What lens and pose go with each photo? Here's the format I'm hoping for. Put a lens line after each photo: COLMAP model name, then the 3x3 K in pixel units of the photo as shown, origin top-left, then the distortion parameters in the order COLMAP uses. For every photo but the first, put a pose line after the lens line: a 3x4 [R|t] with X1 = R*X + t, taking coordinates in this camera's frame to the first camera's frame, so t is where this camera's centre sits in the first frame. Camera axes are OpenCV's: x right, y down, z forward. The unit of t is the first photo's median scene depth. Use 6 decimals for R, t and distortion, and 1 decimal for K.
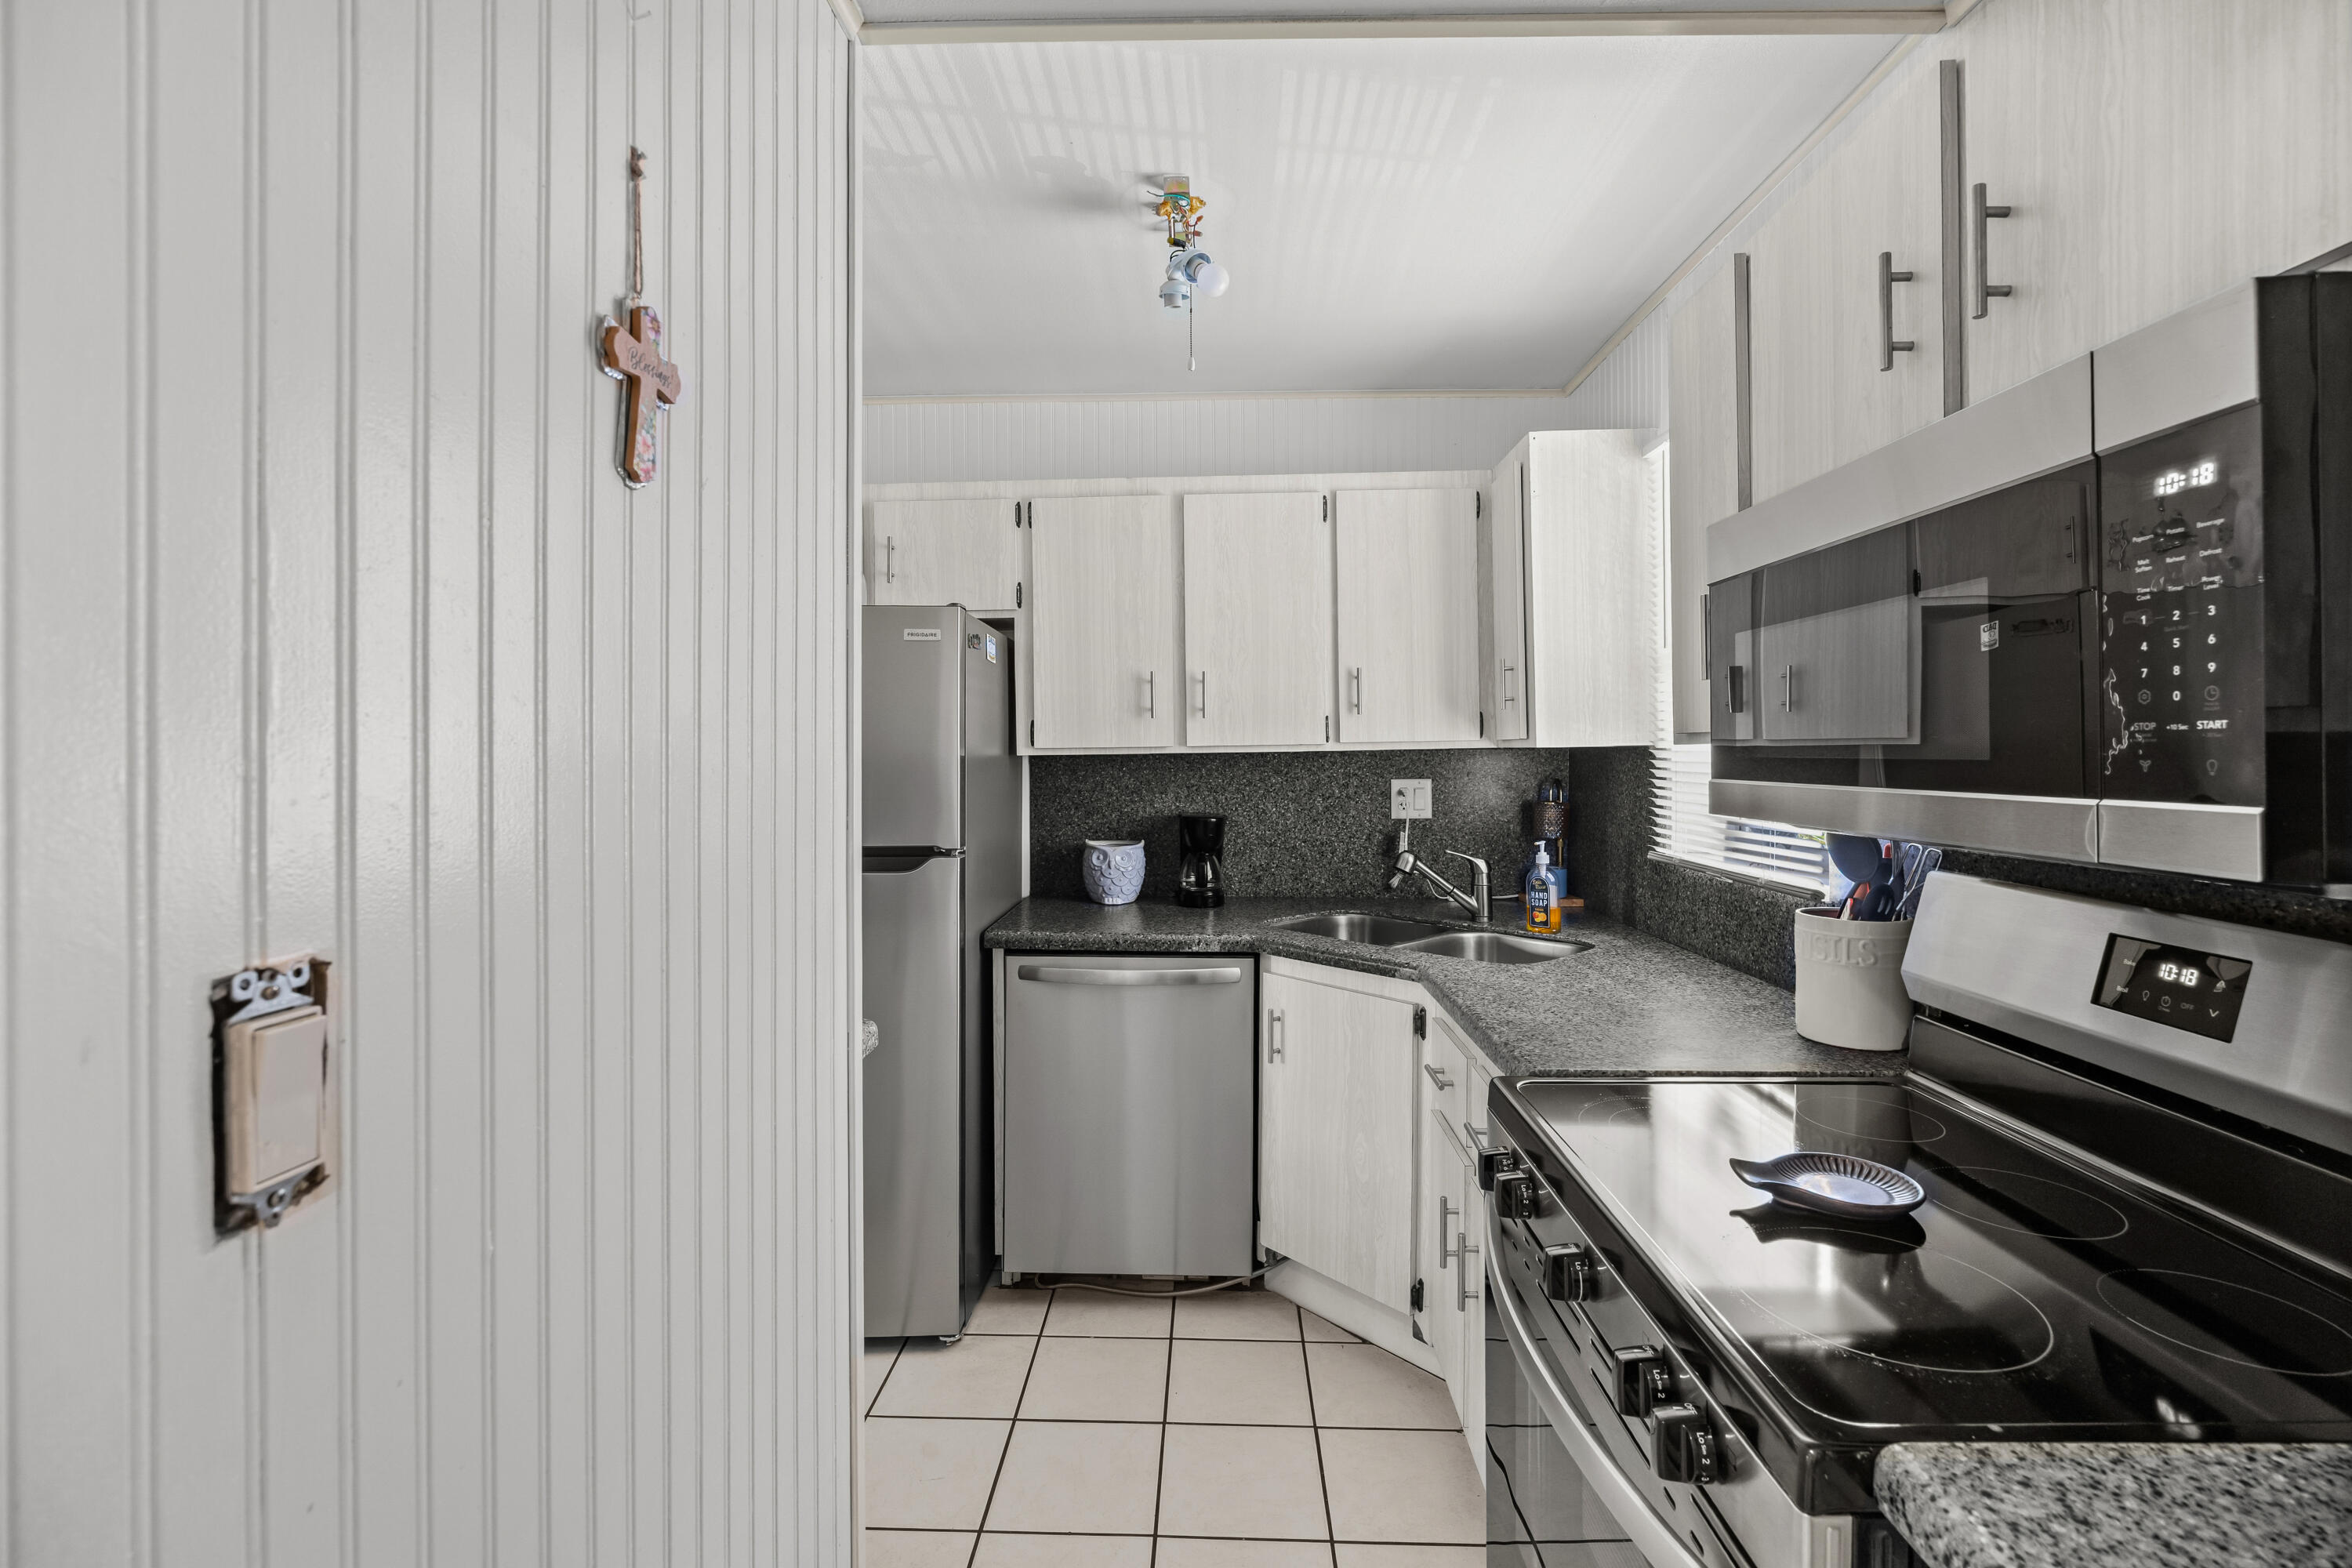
lens RADIAL K [[1034.8, 0, 1165.5], [0, 1034.8, 754.9], [0, 0, 1]] dist [-0.001819, -0.000007]
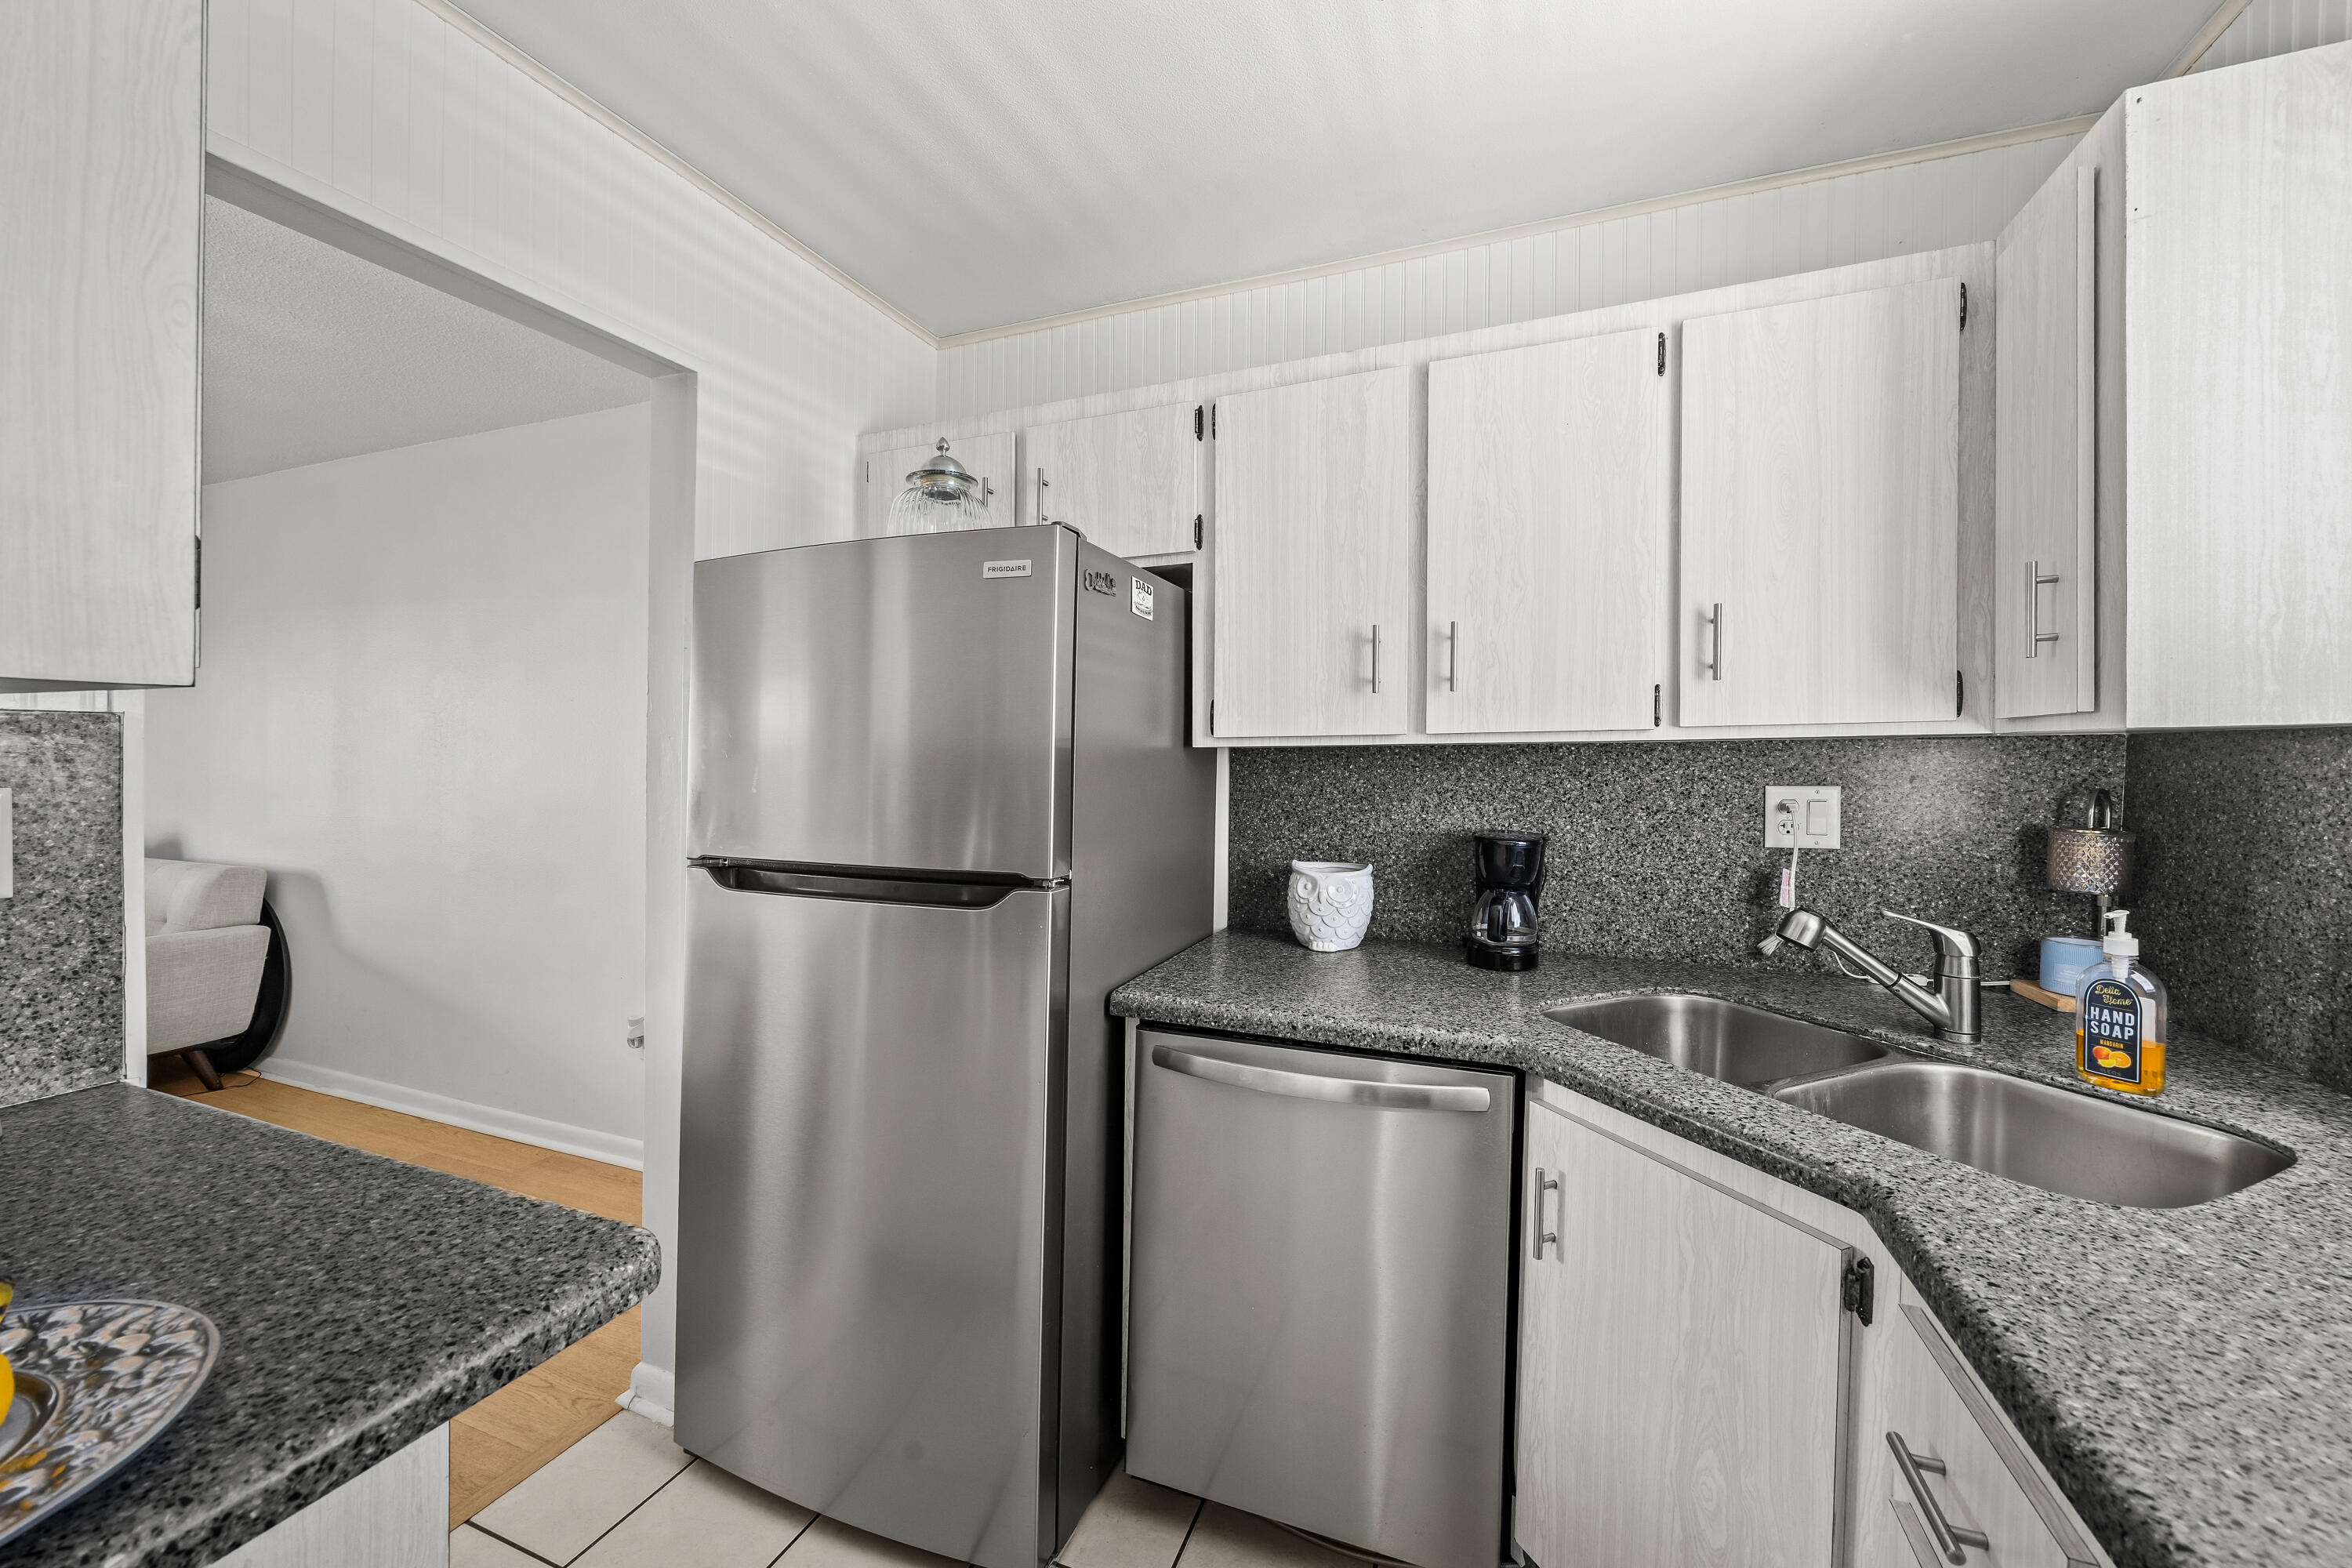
lens RADIAL K [[898.1, 0, 1179.6], [0, 898.1, 791.0], [0, 0, 1]] dist [0.002062, 0.000247]
pose [[0.945349, 0.015763, -0.325679, 0.059729], [-0.003909, 0.999307, 0.037019, 0.008152], [0.326037, -0.033723, 0.944755, 0.381502]]
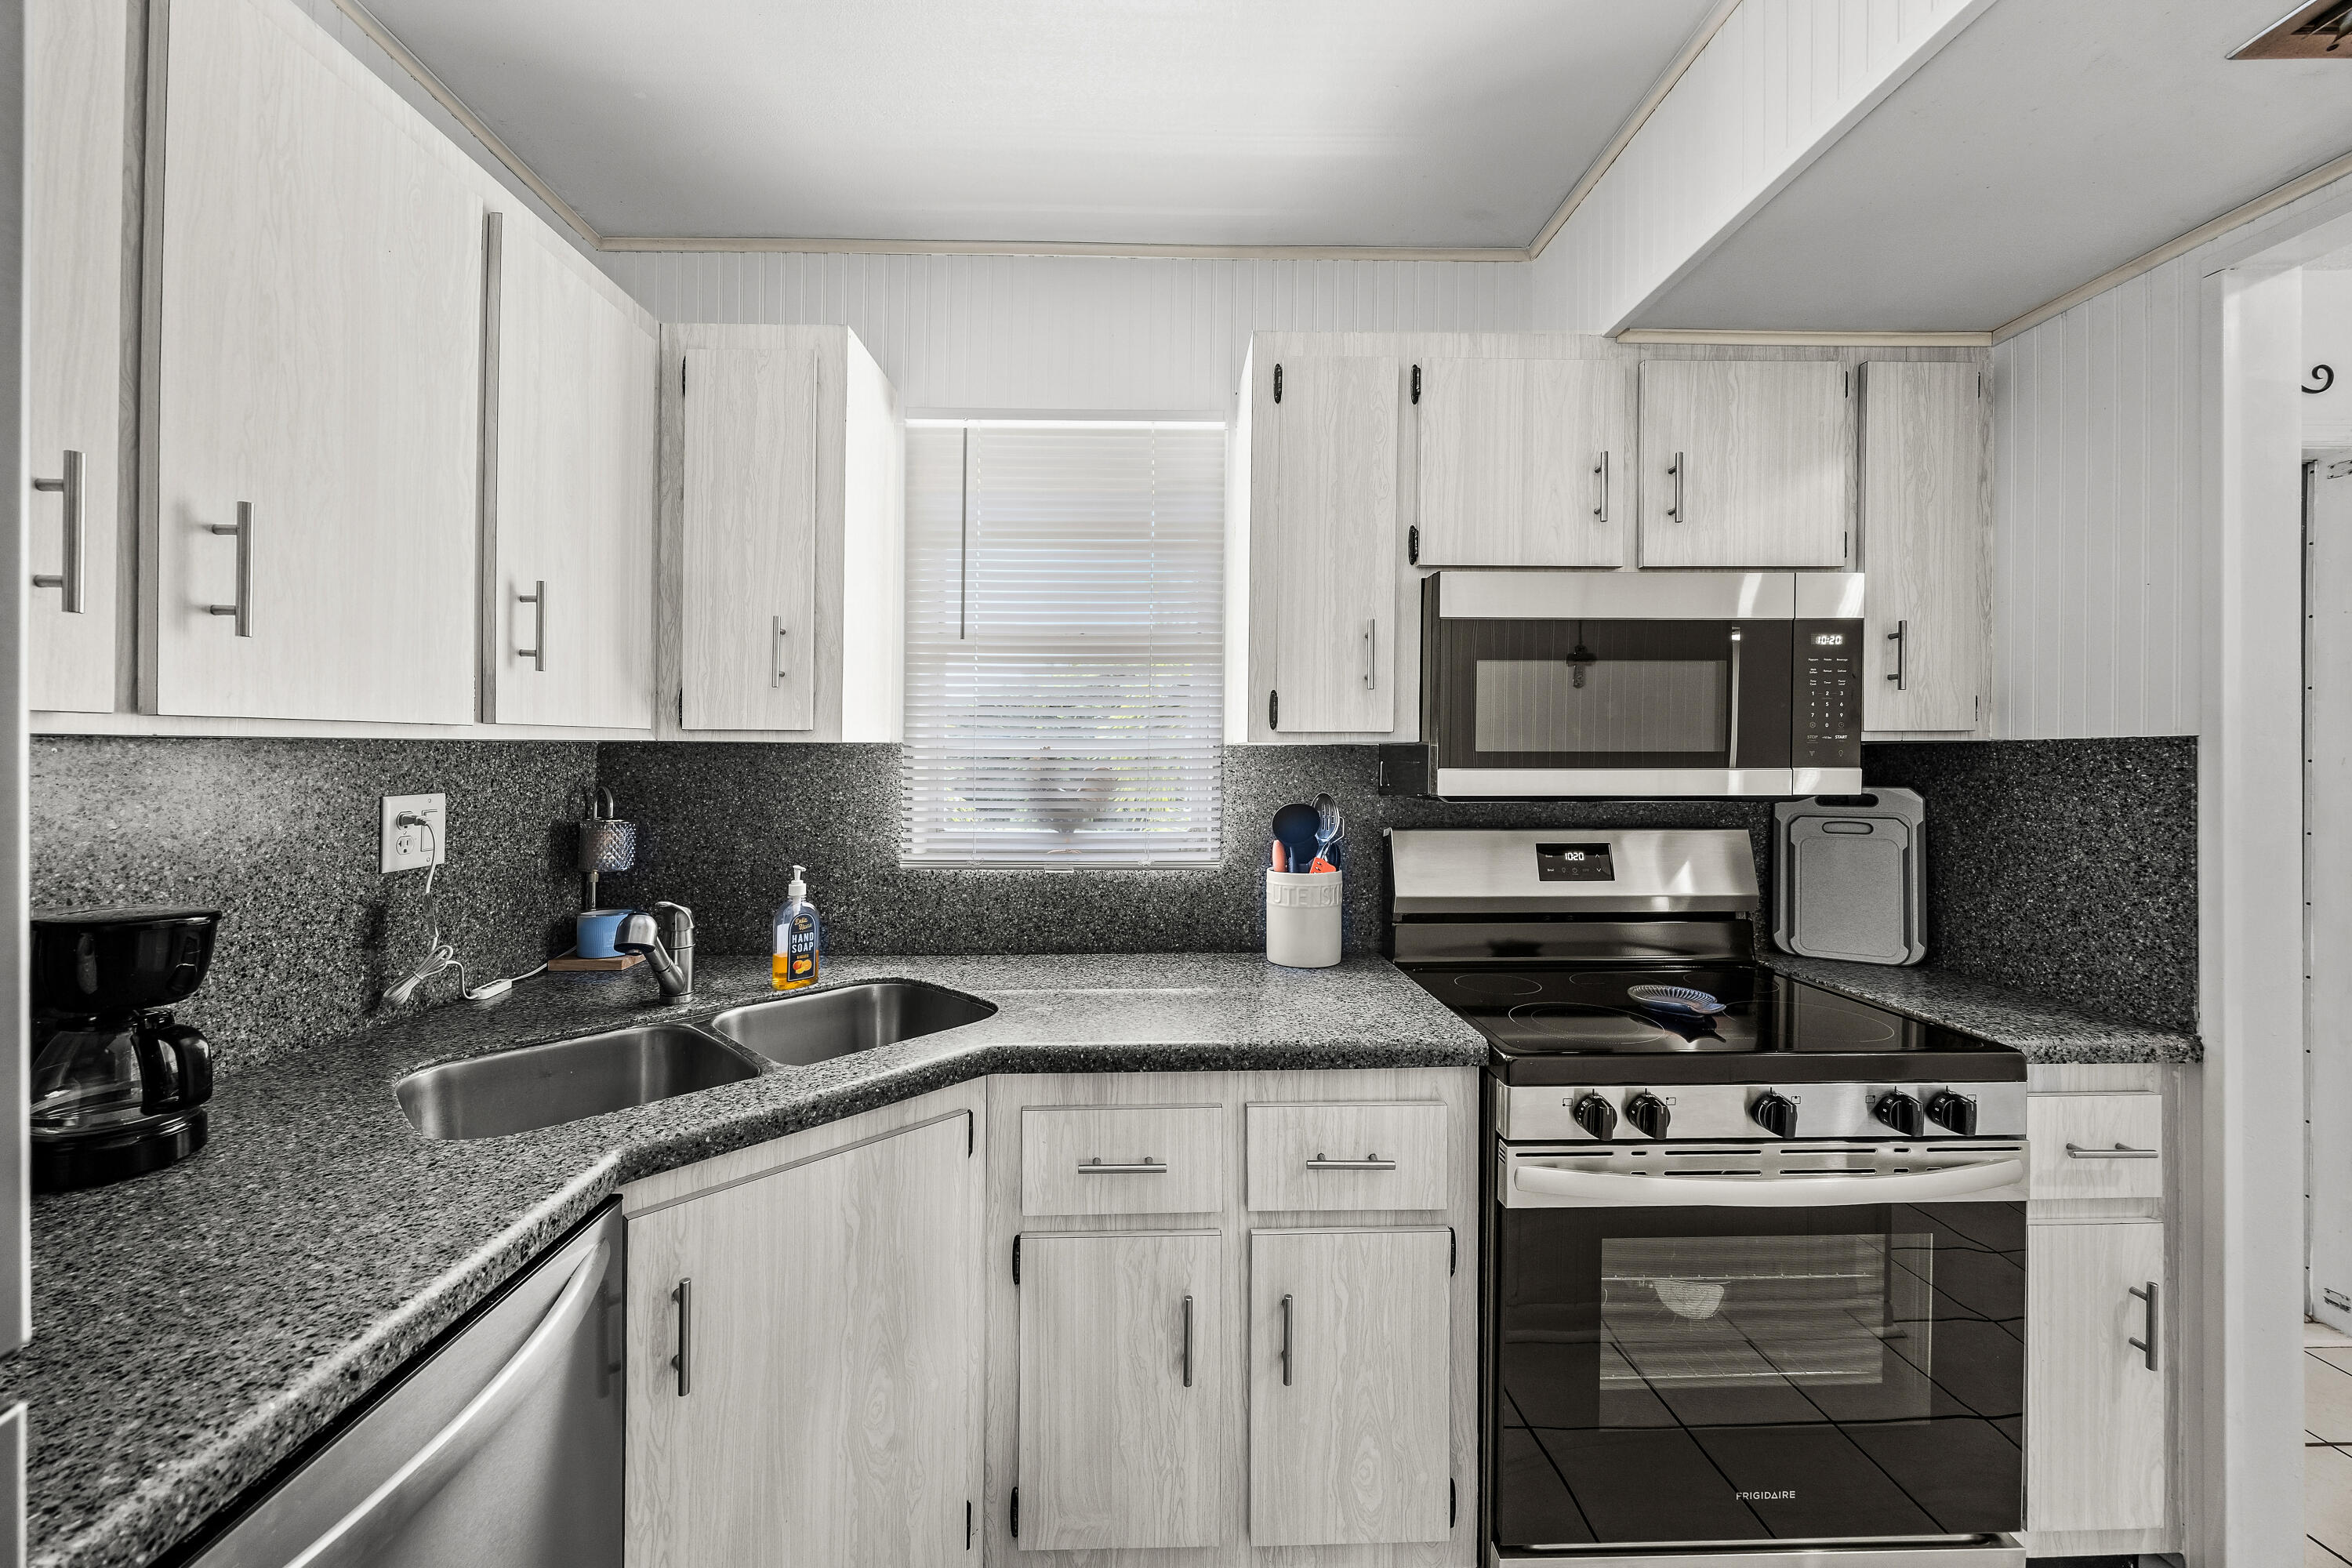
lens RADIAL K [[900.9, 0, 1171.8], [0, 900.9, 758.3], [0, 0, 1]] dist [-0.000068, 0.000006]
pose [[-0.069287, 0.005639, 0.997581, -0.276841], [0.001830, 0.999983, -0.005526, 0.008297], [-0.997595, 0.001443, -0.069296, 0.686037]]
